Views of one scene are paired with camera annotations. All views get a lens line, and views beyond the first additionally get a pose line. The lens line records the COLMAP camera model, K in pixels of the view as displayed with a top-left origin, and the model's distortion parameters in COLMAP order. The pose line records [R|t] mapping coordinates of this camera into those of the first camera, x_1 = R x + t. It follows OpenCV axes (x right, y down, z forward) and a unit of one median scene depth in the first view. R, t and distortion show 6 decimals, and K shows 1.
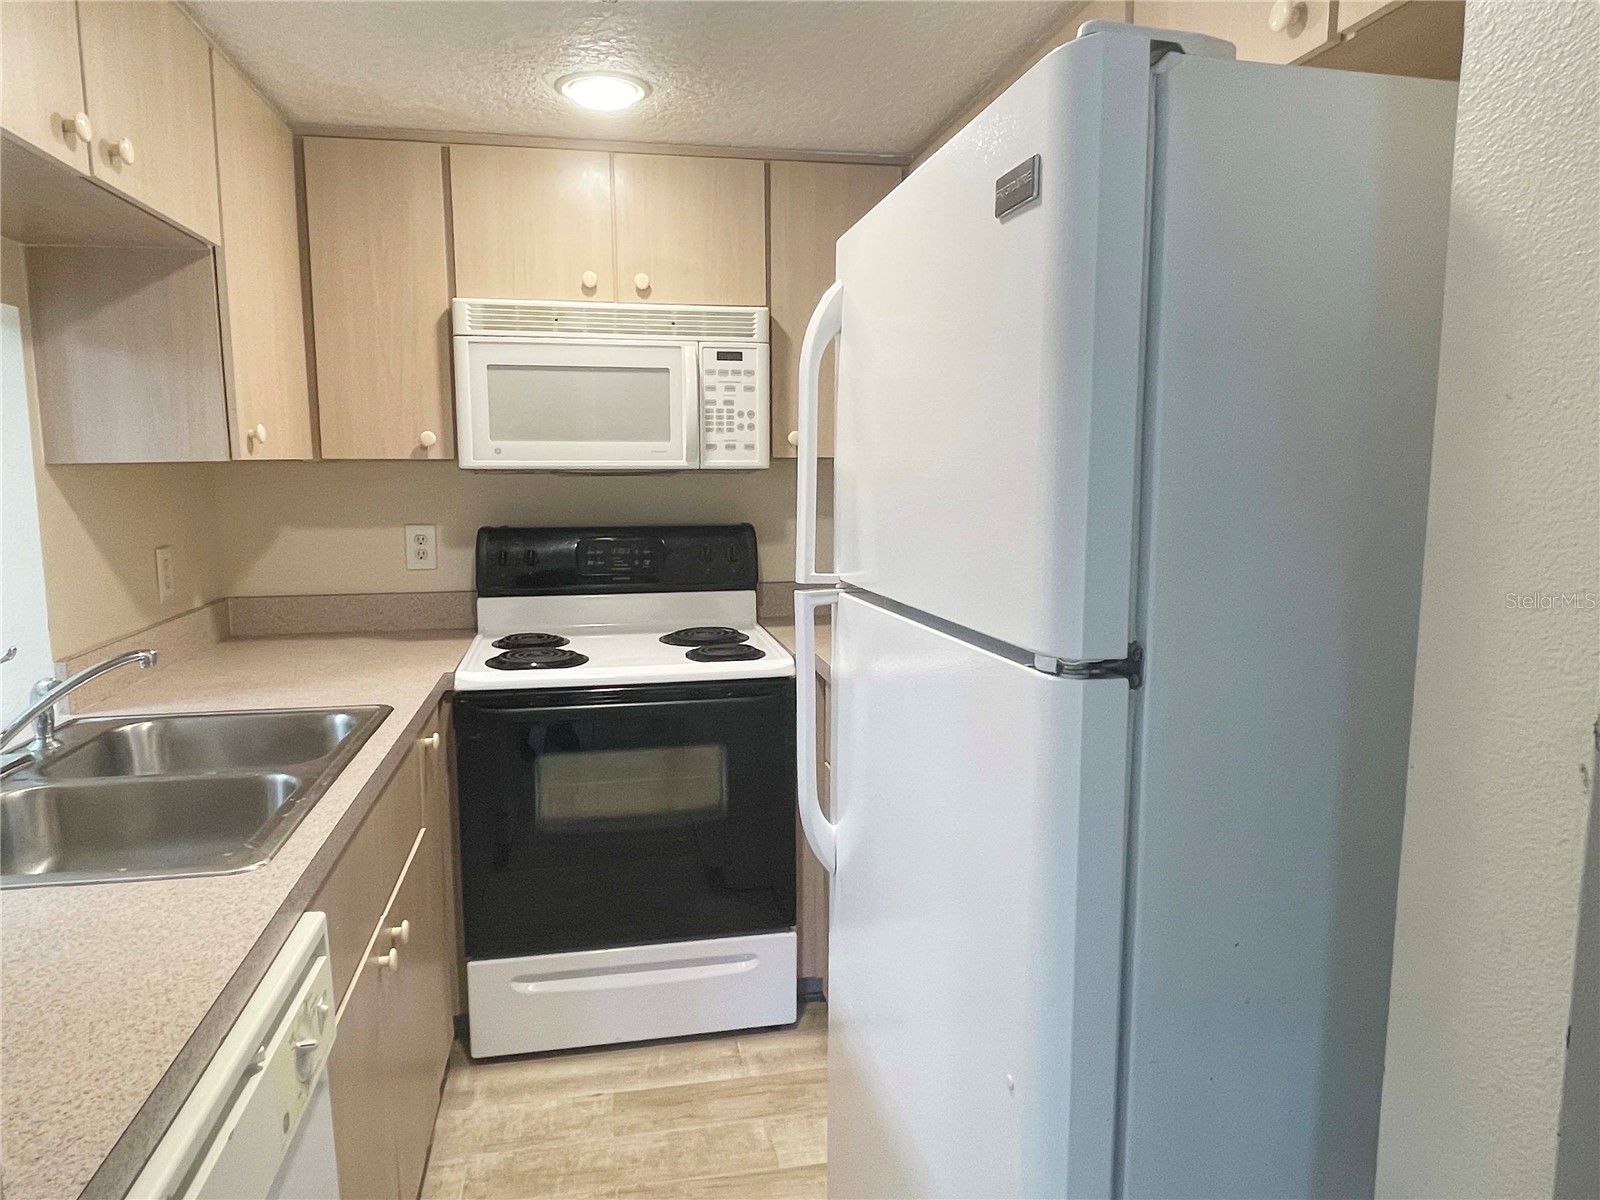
lens RADIAL K [[1034.6, 0, 800.0], [0, 1034.6, 600.0], [0, 0, 1]] dist [-0.001694, -0.000643]
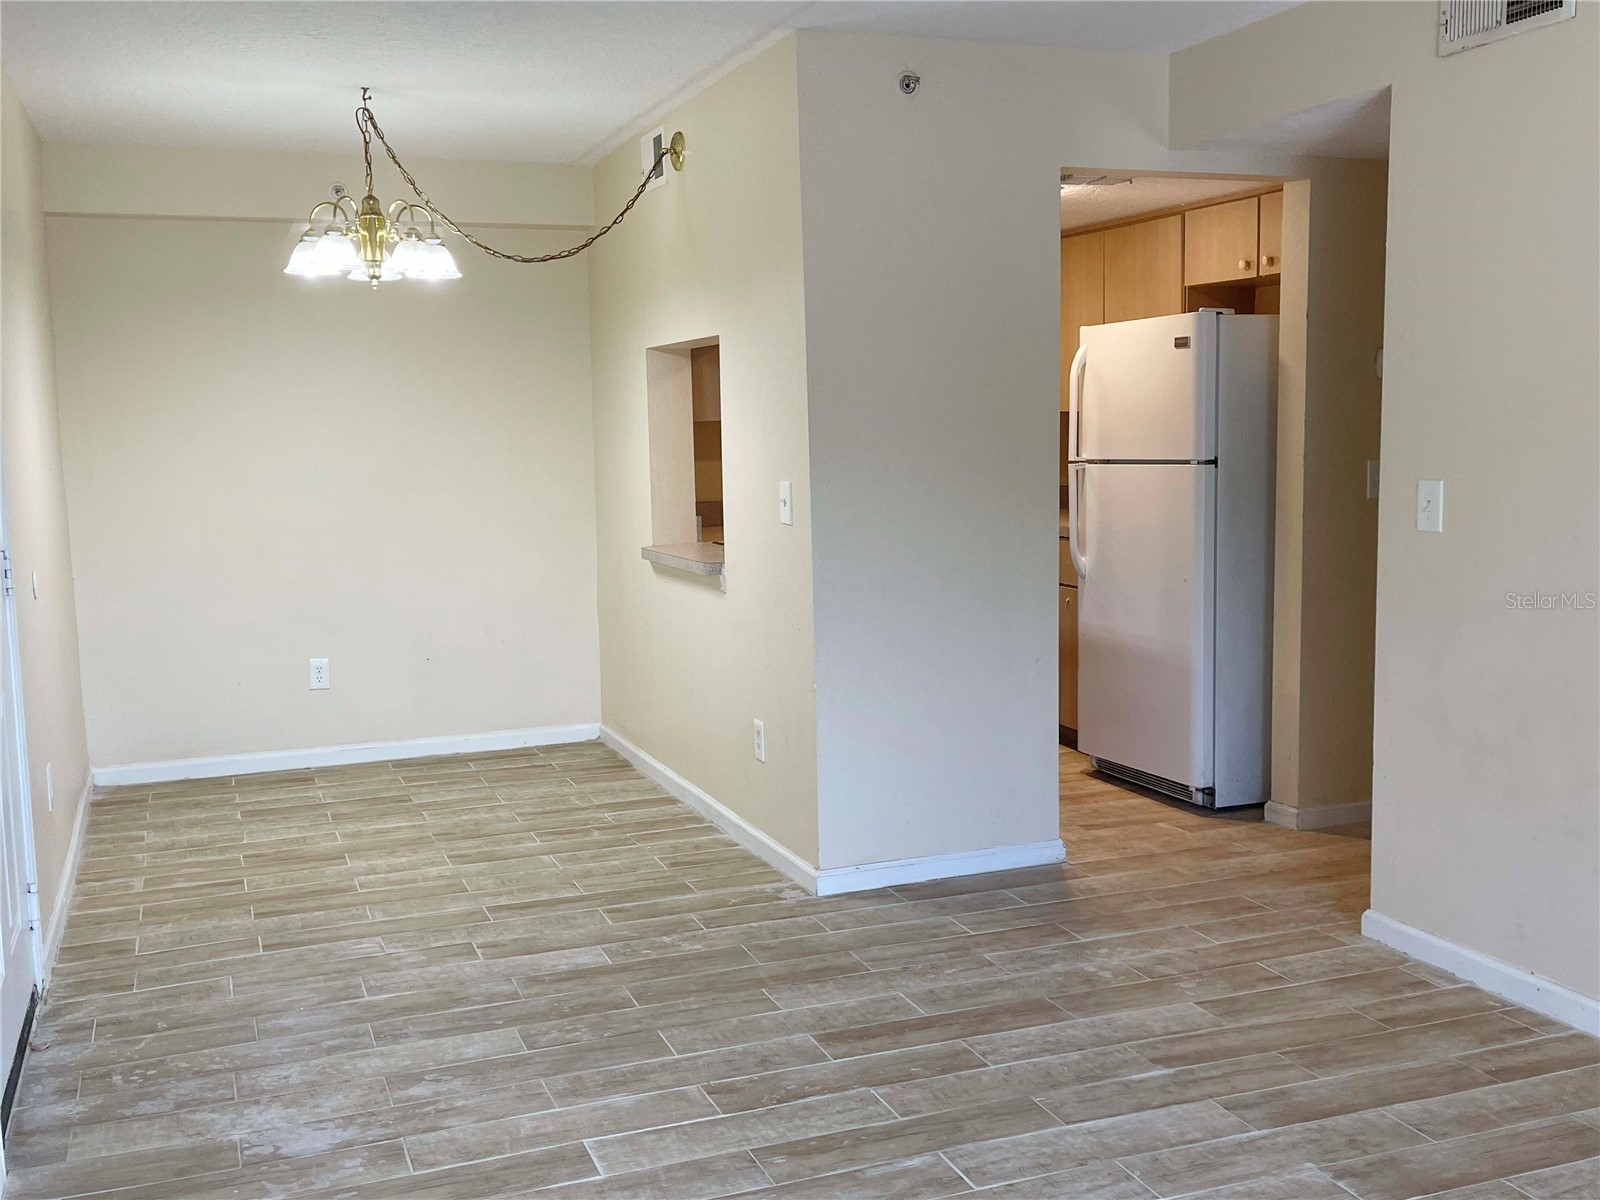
lens RADIAL K [[1593.2, 0, 800.0], [0, 1593.2, 600.0], [0, 0, 1]] dist [0.104060, -0.207596]
pose [[0.985920, -0.036565, 0.163171, -2.310684], [0.038959, 0.999175, -0.011495, 0.609086], [-0.162616, 0.017690, 0.986531, -4.886085]]
